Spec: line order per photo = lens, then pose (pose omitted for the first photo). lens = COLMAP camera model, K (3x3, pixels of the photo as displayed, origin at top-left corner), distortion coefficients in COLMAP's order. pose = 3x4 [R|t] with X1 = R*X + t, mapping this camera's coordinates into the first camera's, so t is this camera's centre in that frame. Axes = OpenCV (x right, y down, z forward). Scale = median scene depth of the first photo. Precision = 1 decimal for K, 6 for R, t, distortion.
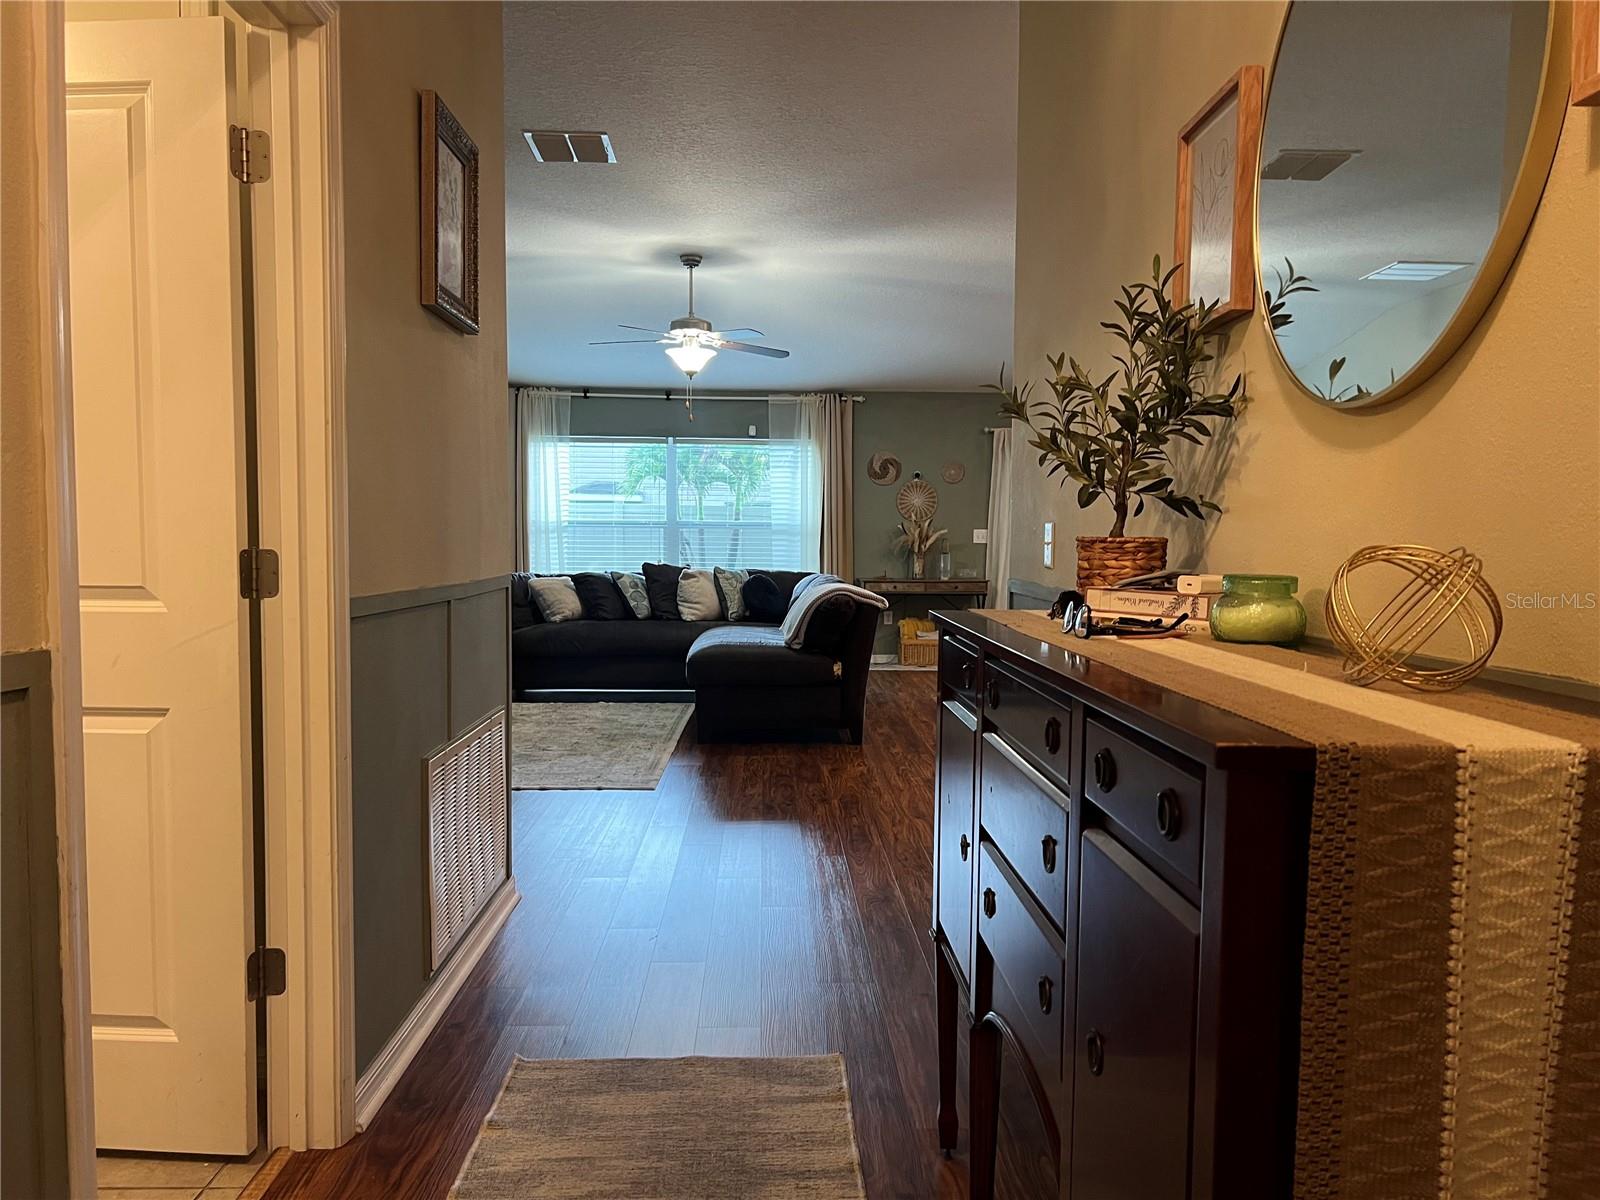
lens RADIAL K [[1205.8, 0, 792.4], [0, 1205.8, 607.4], [0, 0, 1]] dist [0.054295, -0.061777]
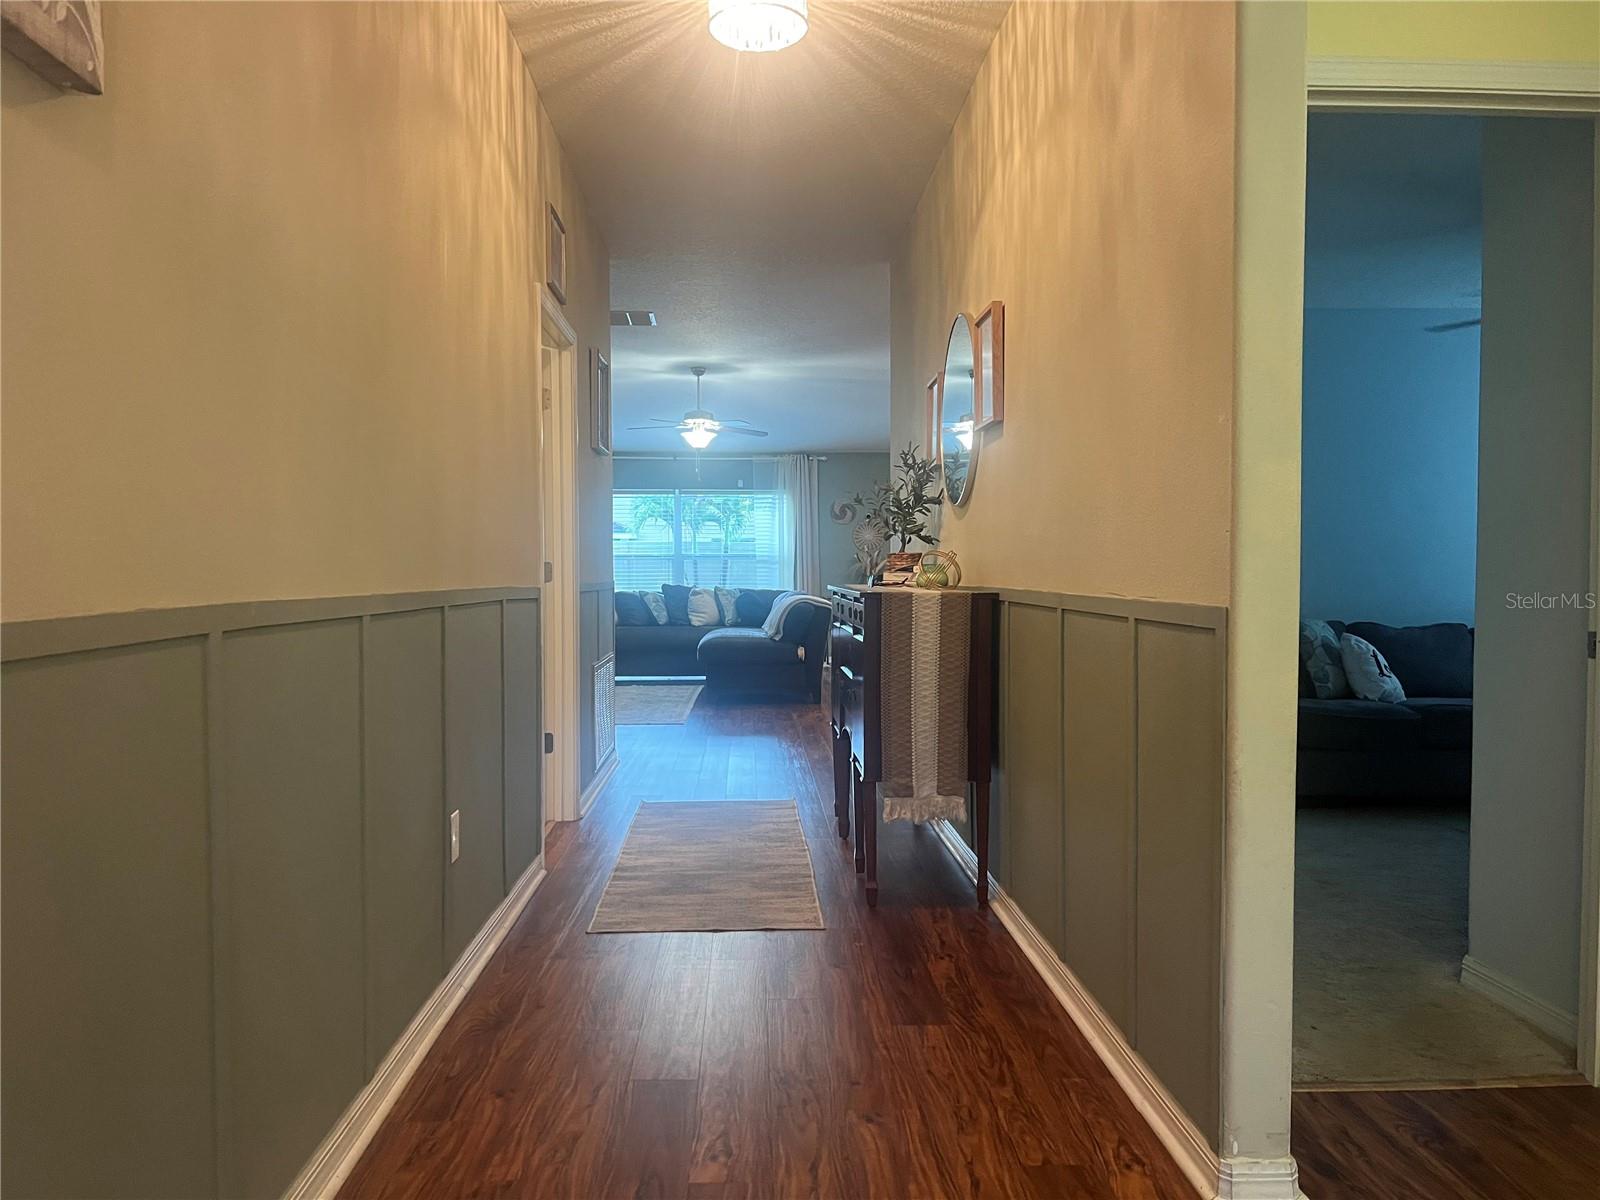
lens RADIAL K [[1205.8, 0, 792.4], [0, 1205.8, 607.4], [0, 0, 1]] dist [0.054295, -0.061777]
pose [[0.999830, -0.011094, 0.014749, 0.002701], [0.011519, 0.999512, -0.029021, 0.030744], [-0.014420, 0.029186, 0.999470, -0.364412]]
